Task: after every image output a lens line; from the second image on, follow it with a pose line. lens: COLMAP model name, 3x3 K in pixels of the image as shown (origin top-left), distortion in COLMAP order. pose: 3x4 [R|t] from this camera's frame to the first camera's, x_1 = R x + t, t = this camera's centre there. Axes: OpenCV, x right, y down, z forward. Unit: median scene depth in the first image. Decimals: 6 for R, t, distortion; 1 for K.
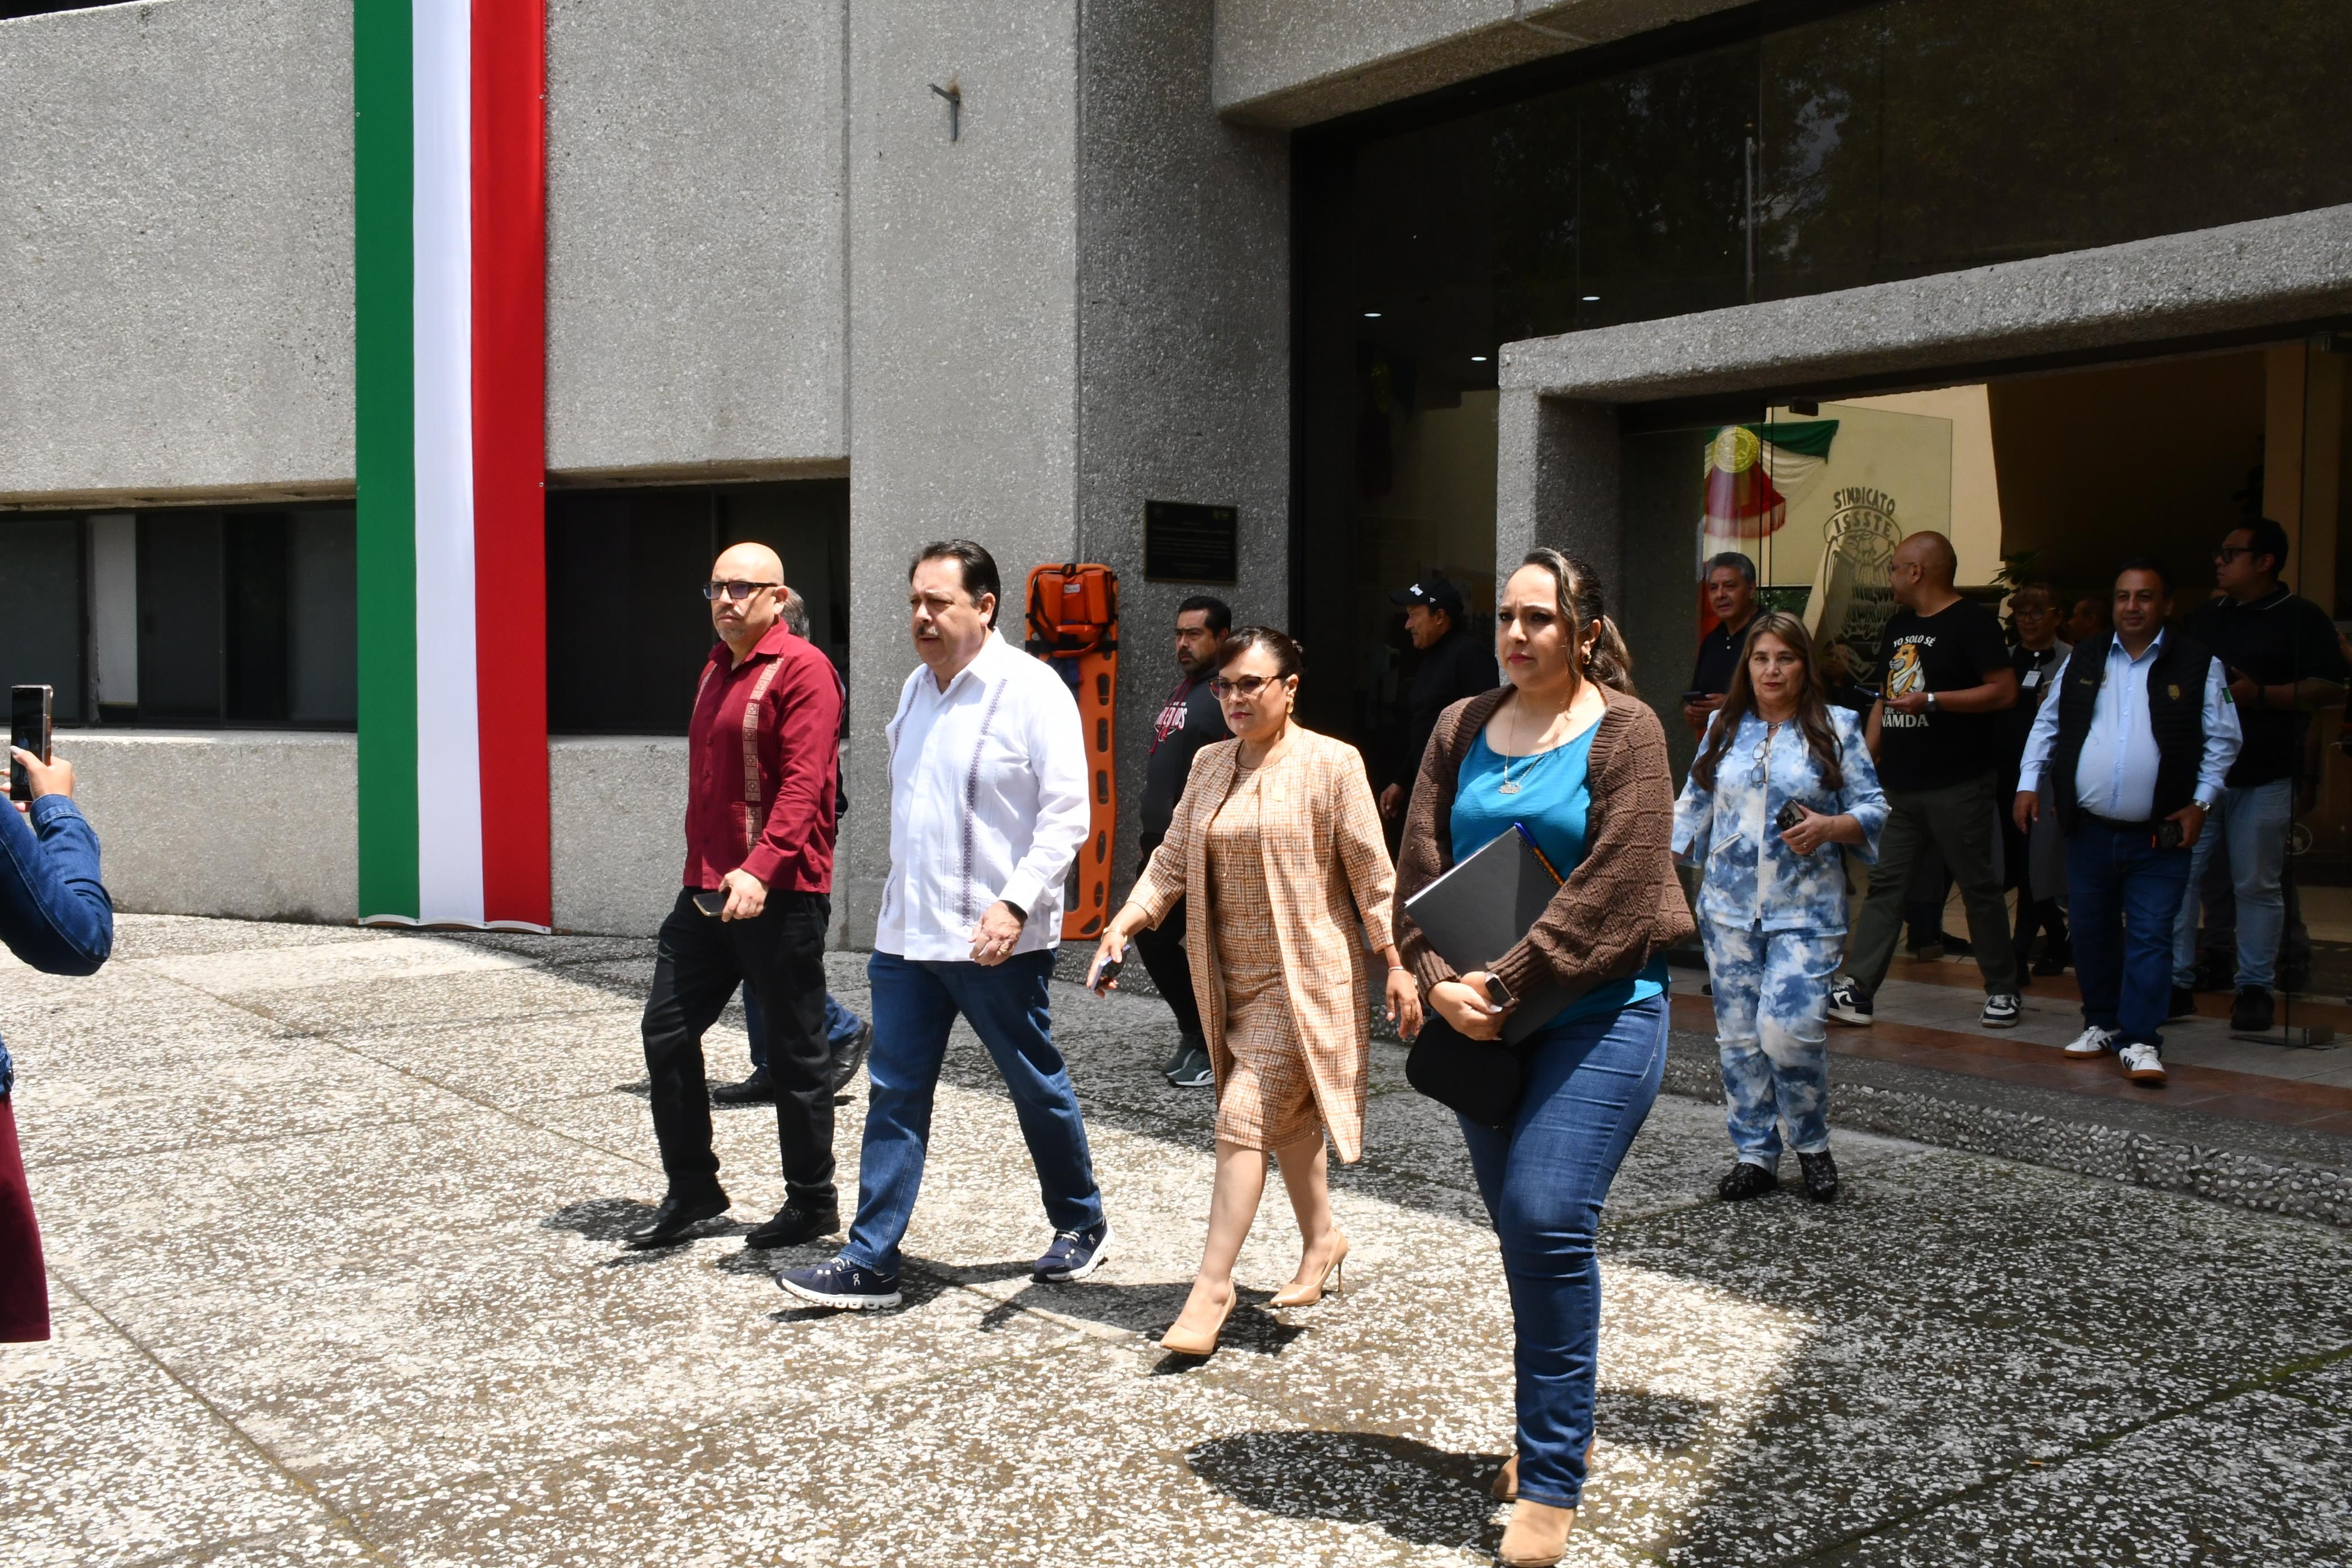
lens RADIAL K [[2171.8, 0, 1183.2], [0, 2171.8, 774.8], [0, 0, 1]] dist [-0.079364, 0.171310]
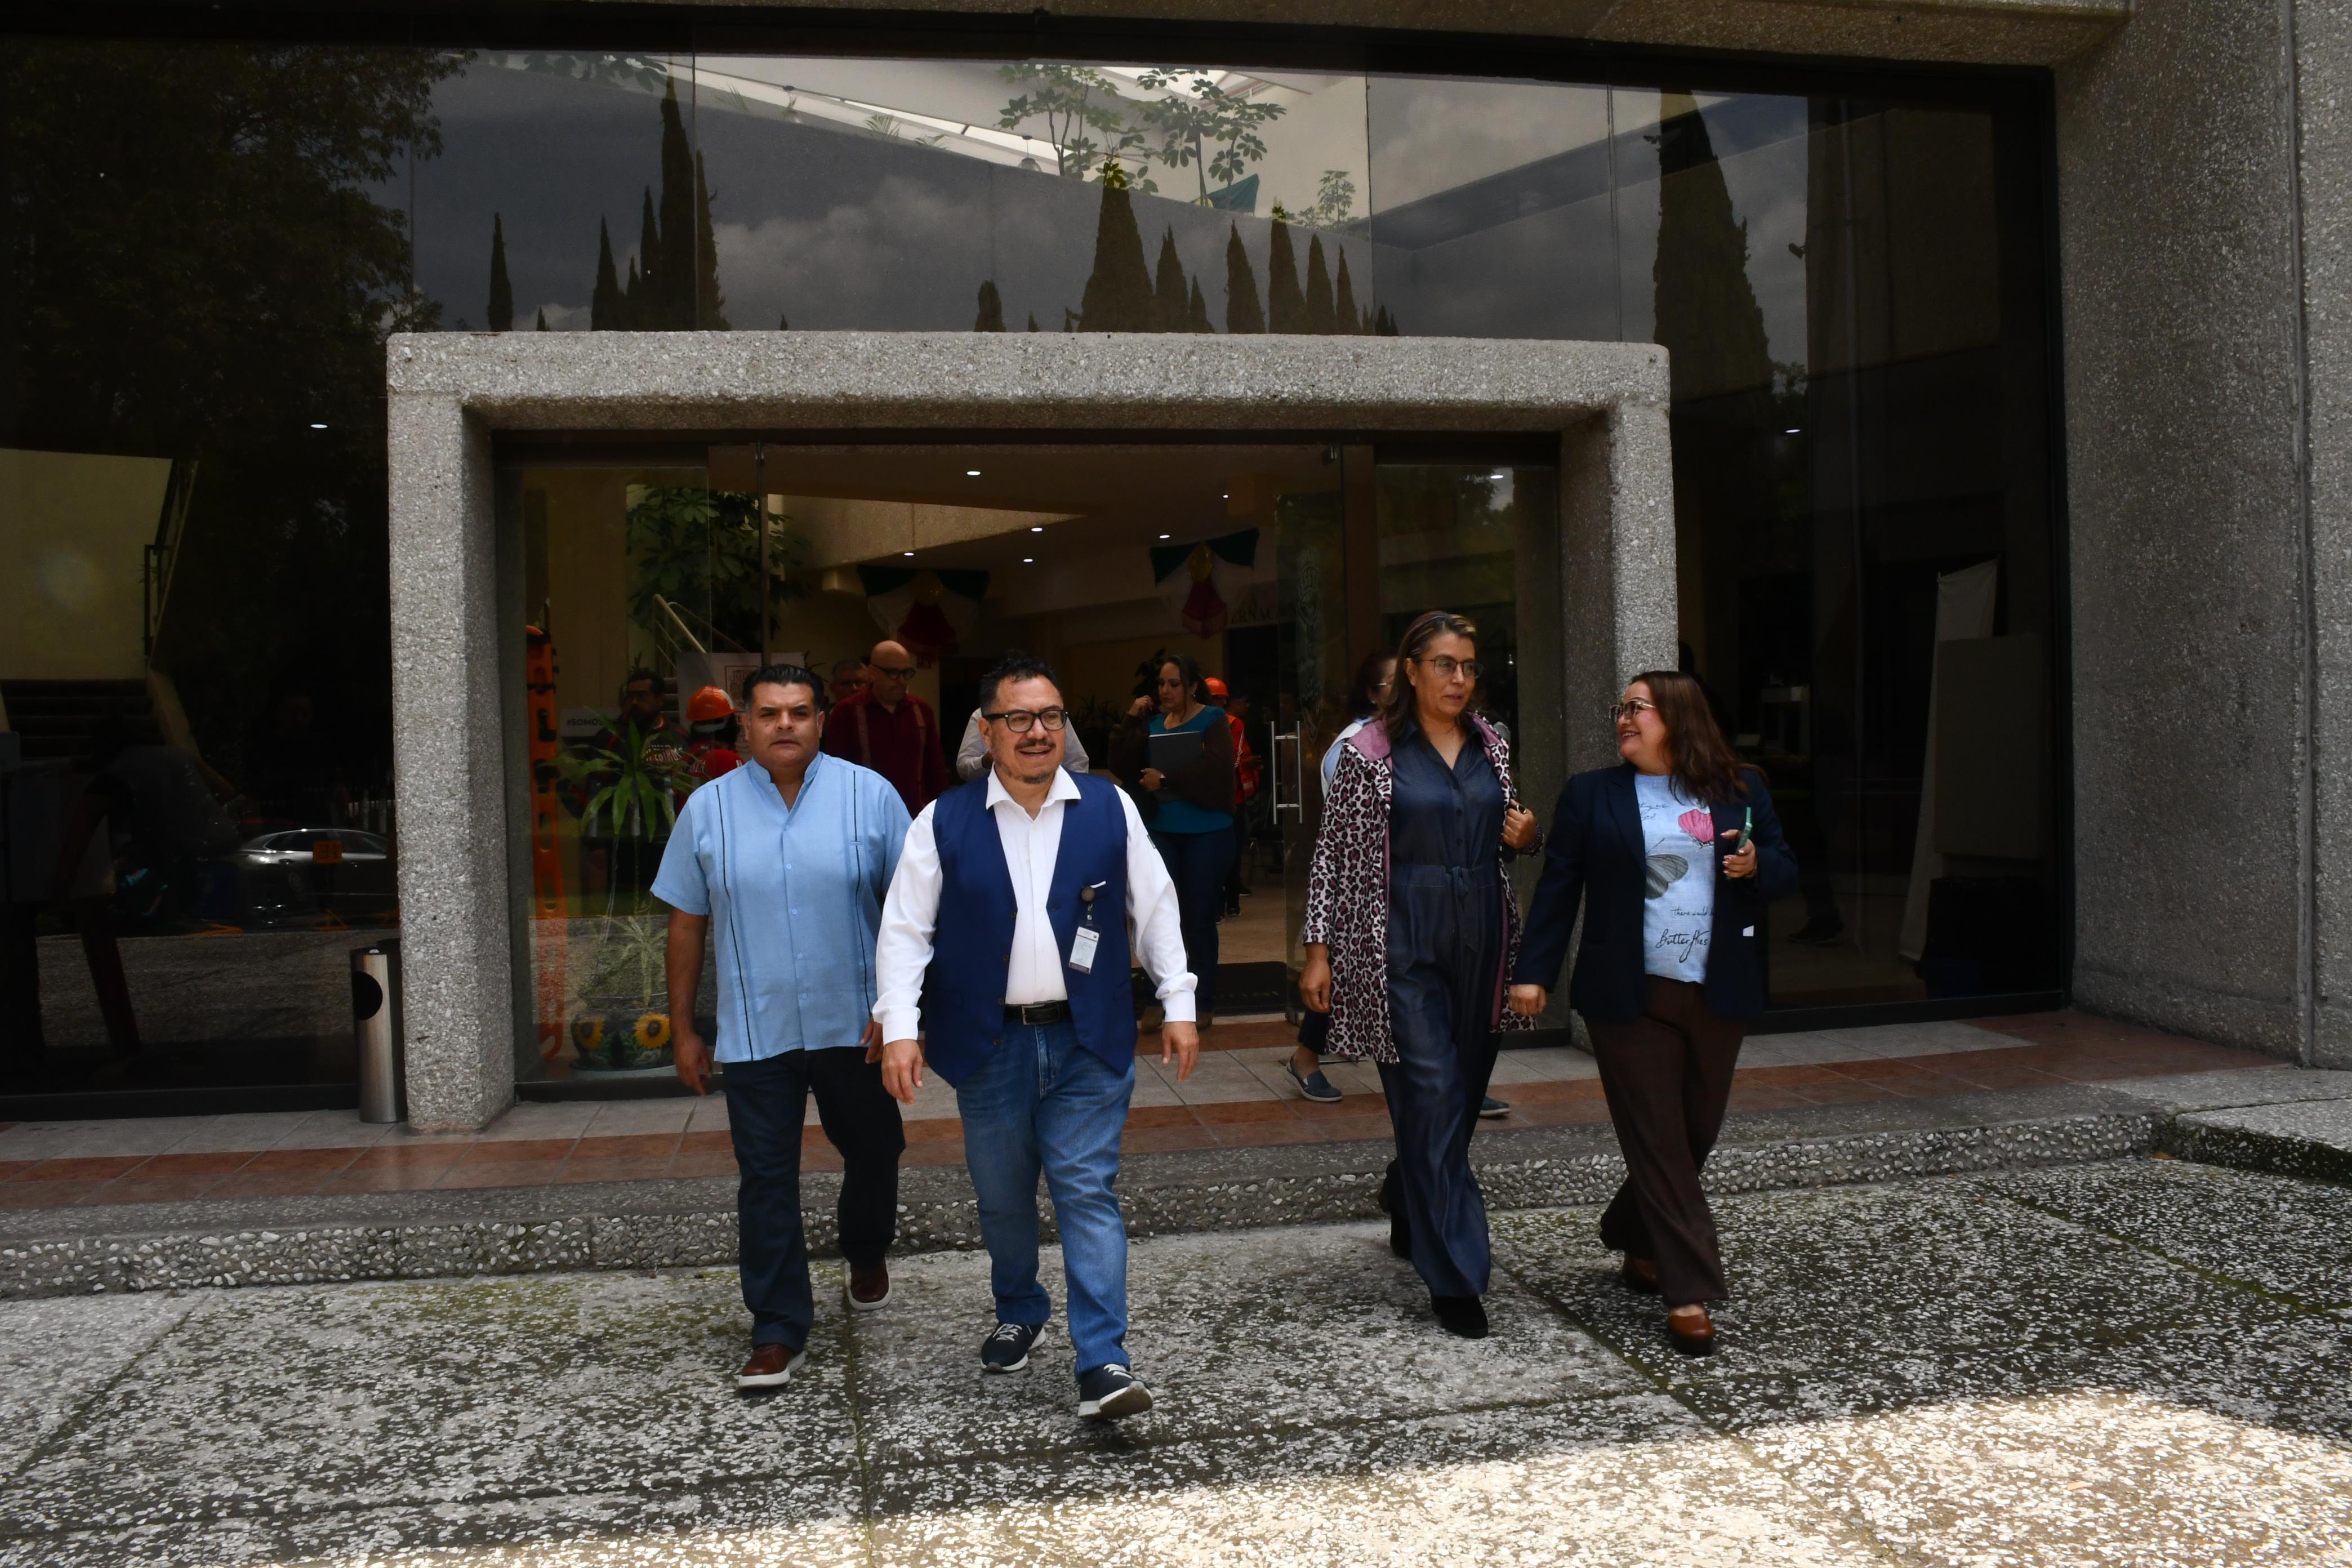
lens RADIAL K [[1828.5, 0, 1176.0], [0, 1828.5, 784.0], [0, 0, 1]] dist [-0.135636, 0.105814]
pose [[0.473440, -0.033911, 0.880173, -0.265215], [0.064691, 0.997899, 0.003650, -0.021734], [-0.878447, 0.055211, 0.474639, 0.436782]]
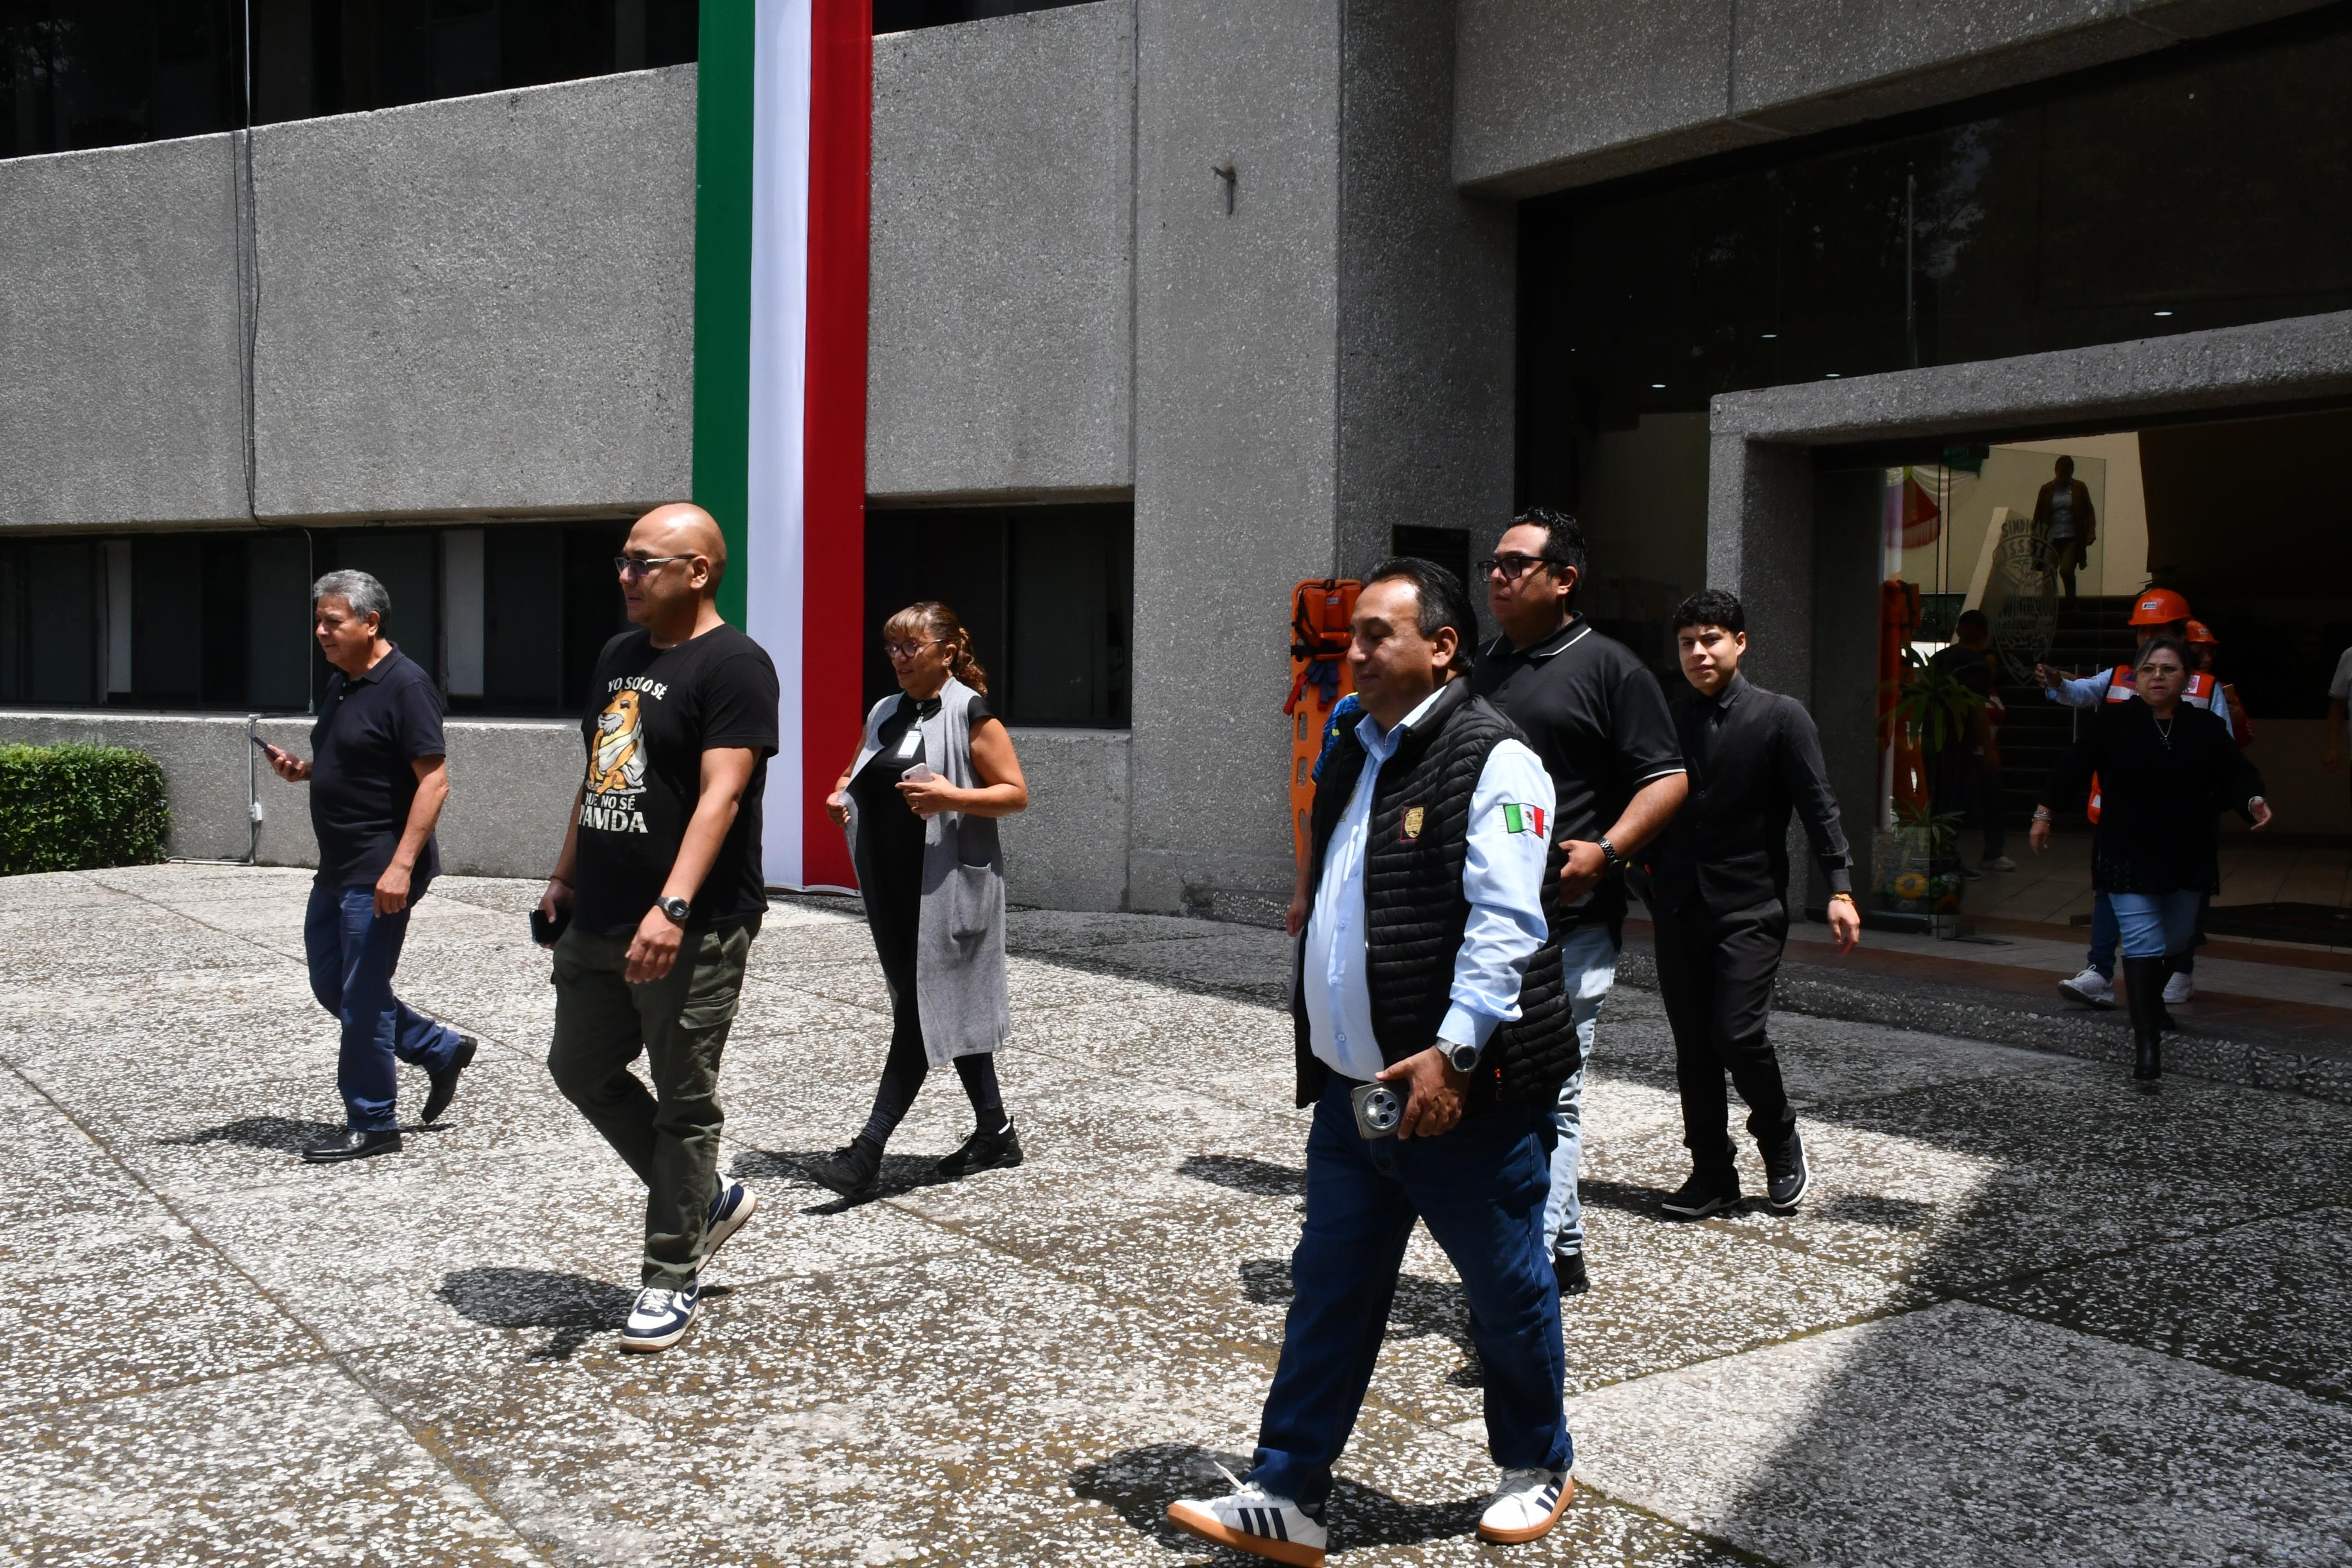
lens RADIAL K [[2171.8, 0, 1183.2], [0, 2171.8, 774.8], [0, 0, 1]] dist [-0.079364, 0.171310]
pose [[0.998281, 0.008824, -0.057944, -0.064515], [-0.008774, 0.999961, 0.001117, 0.007023], [0.057952, -0.000607, 0.998319, -0.170411]]
